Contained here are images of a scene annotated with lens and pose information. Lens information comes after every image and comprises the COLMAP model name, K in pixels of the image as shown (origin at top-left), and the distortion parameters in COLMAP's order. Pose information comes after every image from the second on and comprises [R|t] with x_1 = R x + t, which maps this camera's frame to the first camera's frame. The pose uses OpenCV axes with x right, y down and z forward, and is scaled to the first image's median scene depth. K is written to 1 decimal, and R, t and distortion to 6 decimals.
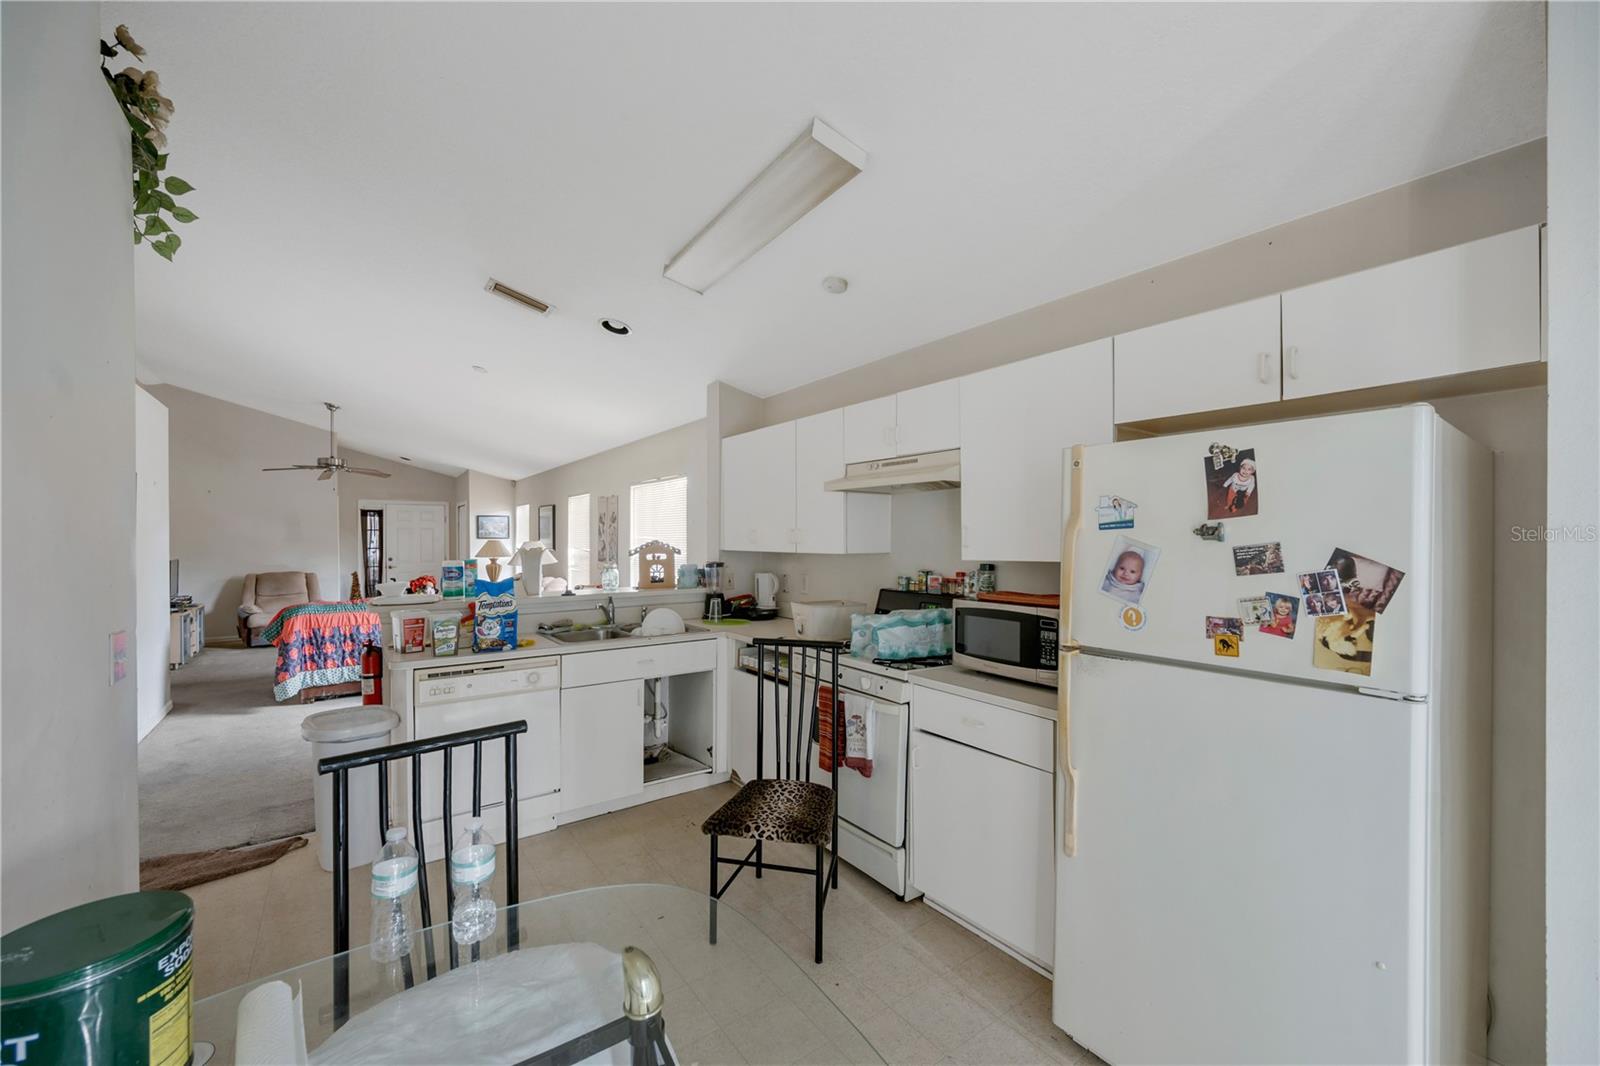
lens RADIAL K [[631.3, 0, 806.5], [0, 631.3, 536.9], [0, 0, 1]] dist [-0.000558, -0.000276]
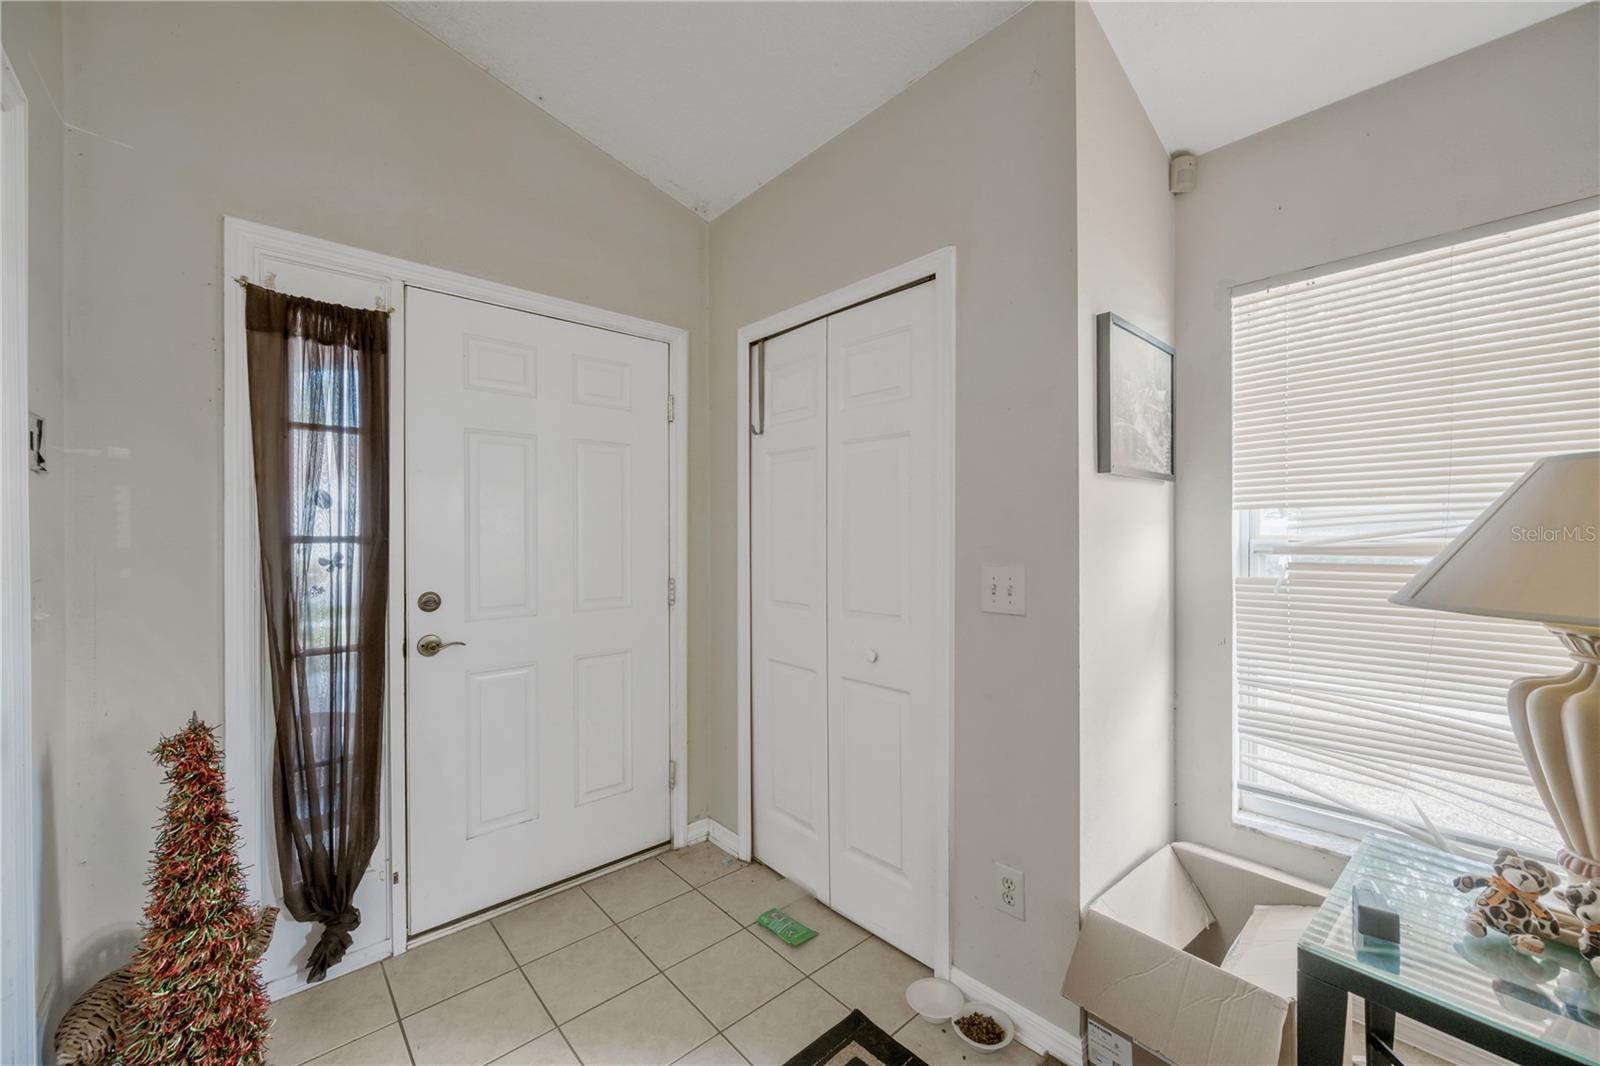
lens RADIAL K [[621.5, 0, 804.9], [0, 621.5, 537.0], [0, 0, 1]] dist [-0.002067, 0.000373]
pose [[0.995269, 0.000488, 0.097153, -1.498896], [-0.000632, 0.999999, 0.001457, 0.044280], [-0.097152, -0.001511, 0.995268, 2.142395]]
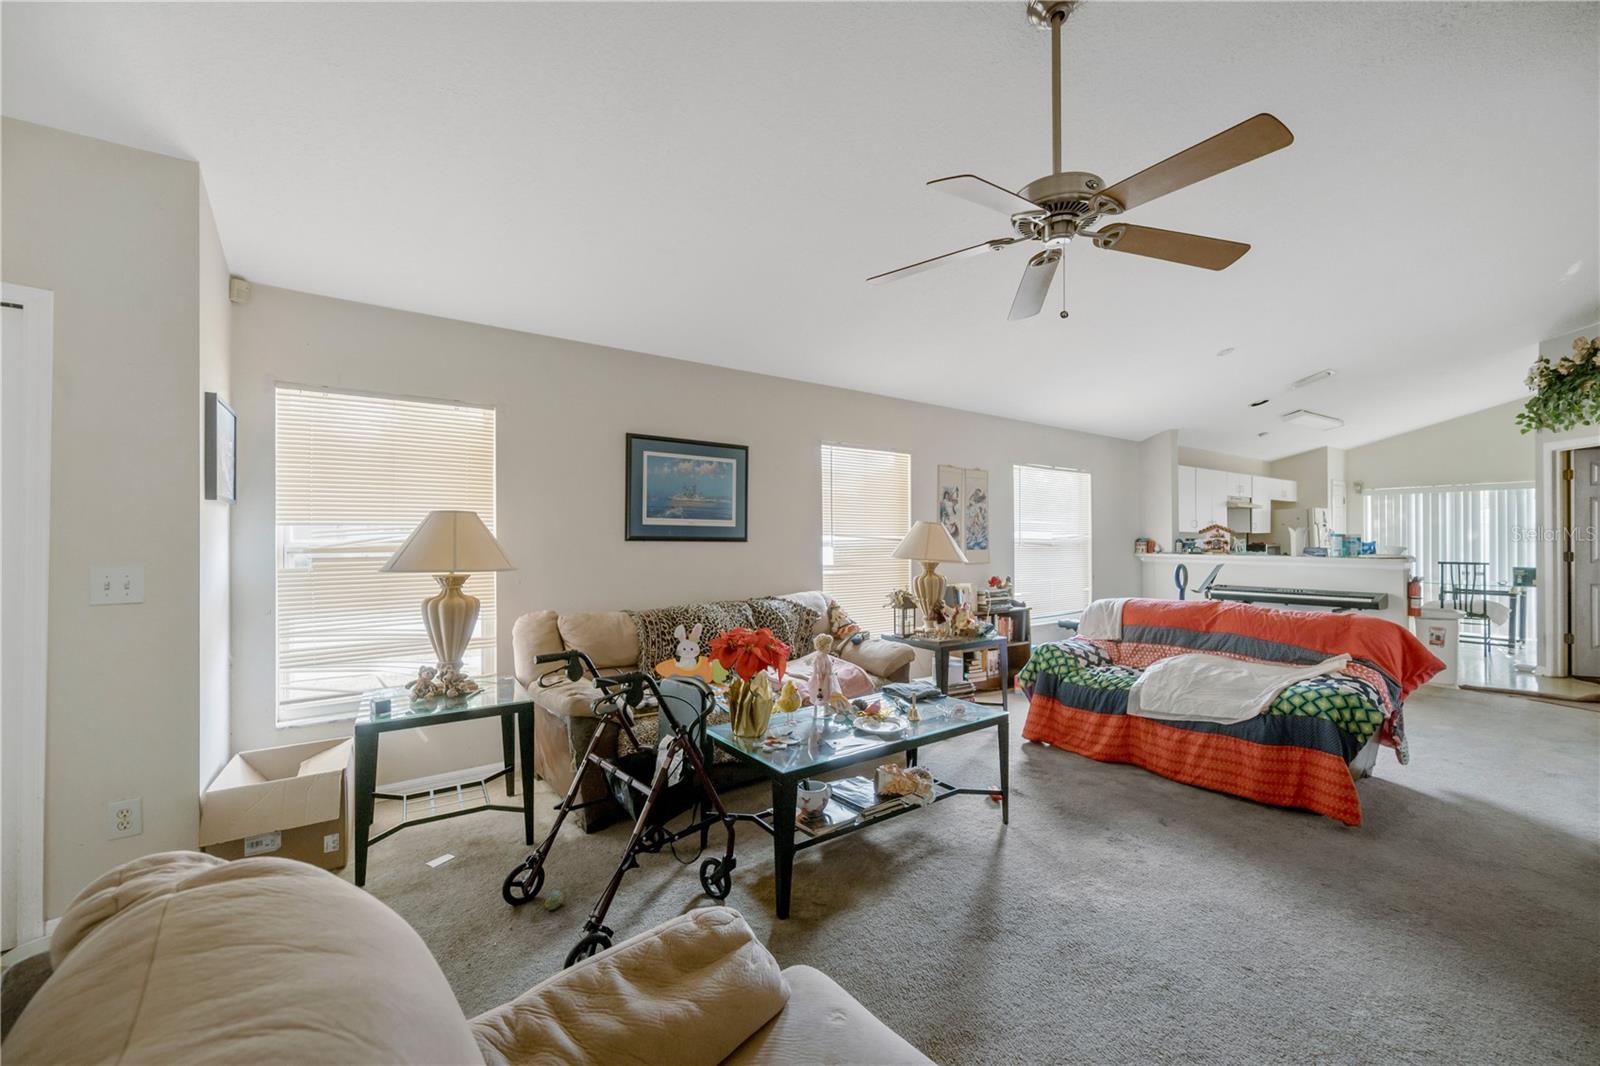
lens RADIAL K [[621.5, 0, 804.9], [0, 621.5, 537.0], [0, 0, 1]] dist [-0.002067, 0.000373]
pose [[0.022561, 0.005907, 0.999728, -1.810167], [0.002207, 0.999980, -0.005958, 0.043261], [-0.999743, 0.002340, 0.022547, 1.963213]]
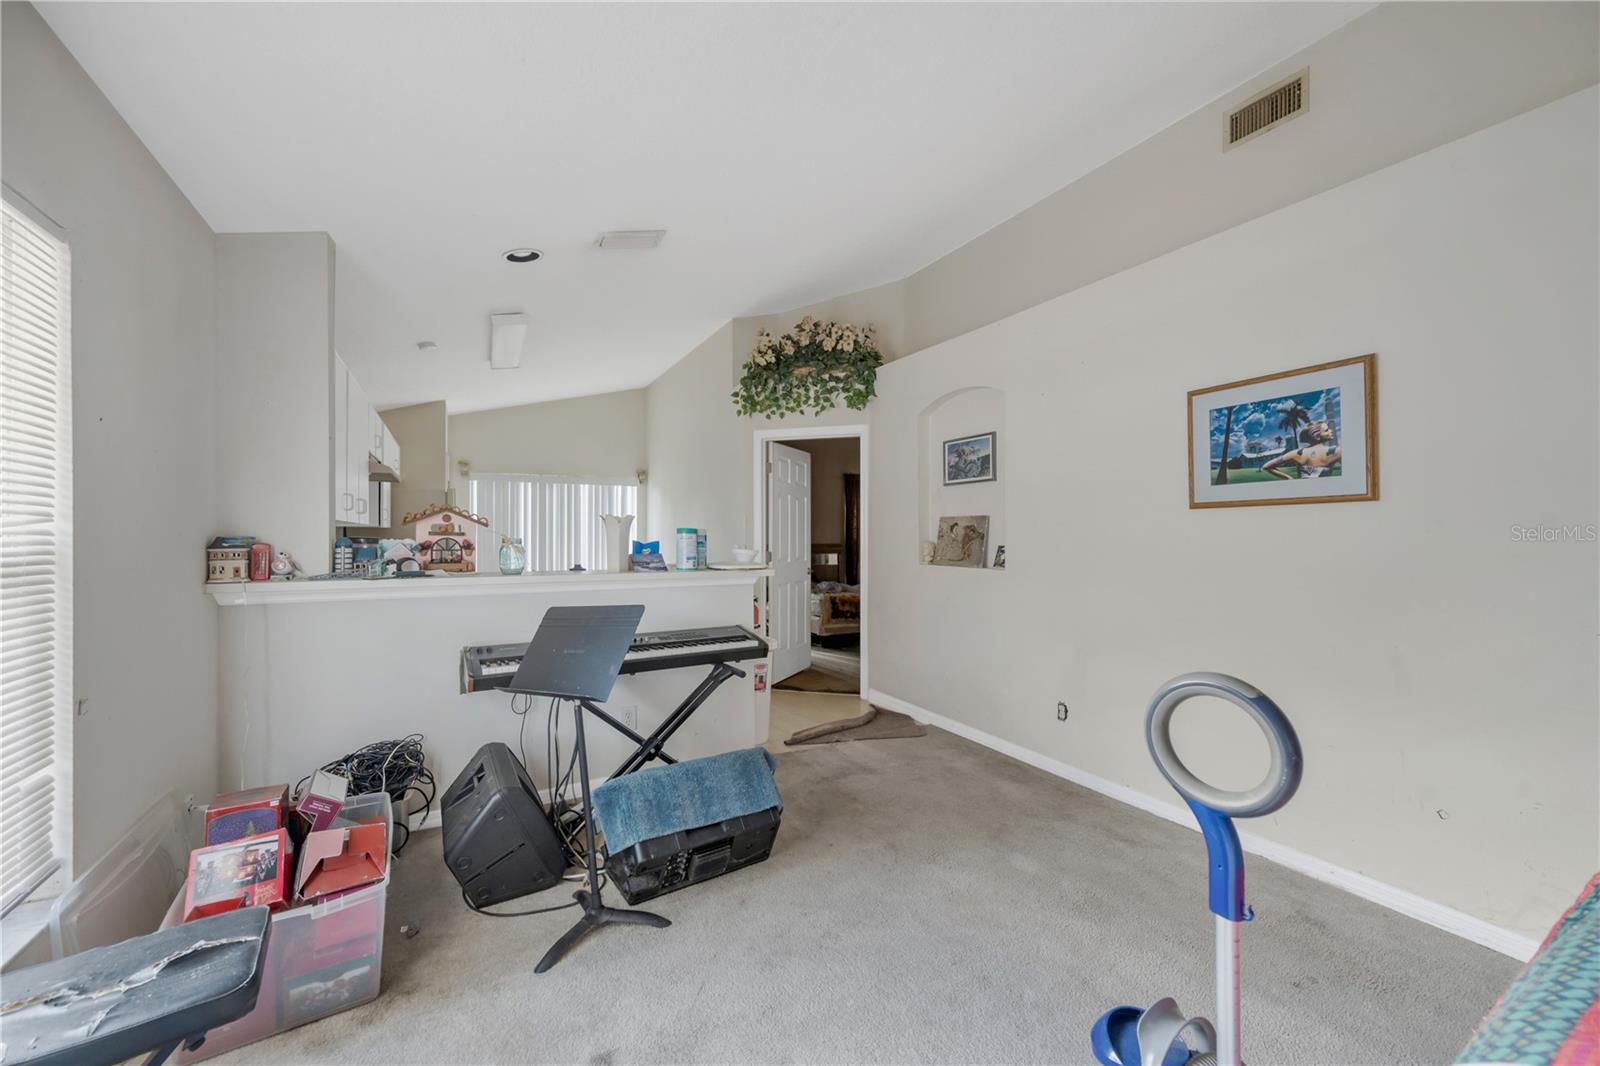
lens RADIAL K [[624.5, 0, 805.1], [0, 624.5, 534.4], [0, 0, 1]] dist [-0.000395, -0.000235]
pose [[-0.992206, 0.005012, 0.124505, -0.689653], [0.004763, 0.999986, -0.002298, 0.040362], [-0.124514, -0.001687, -0.992216, 1.574329]]
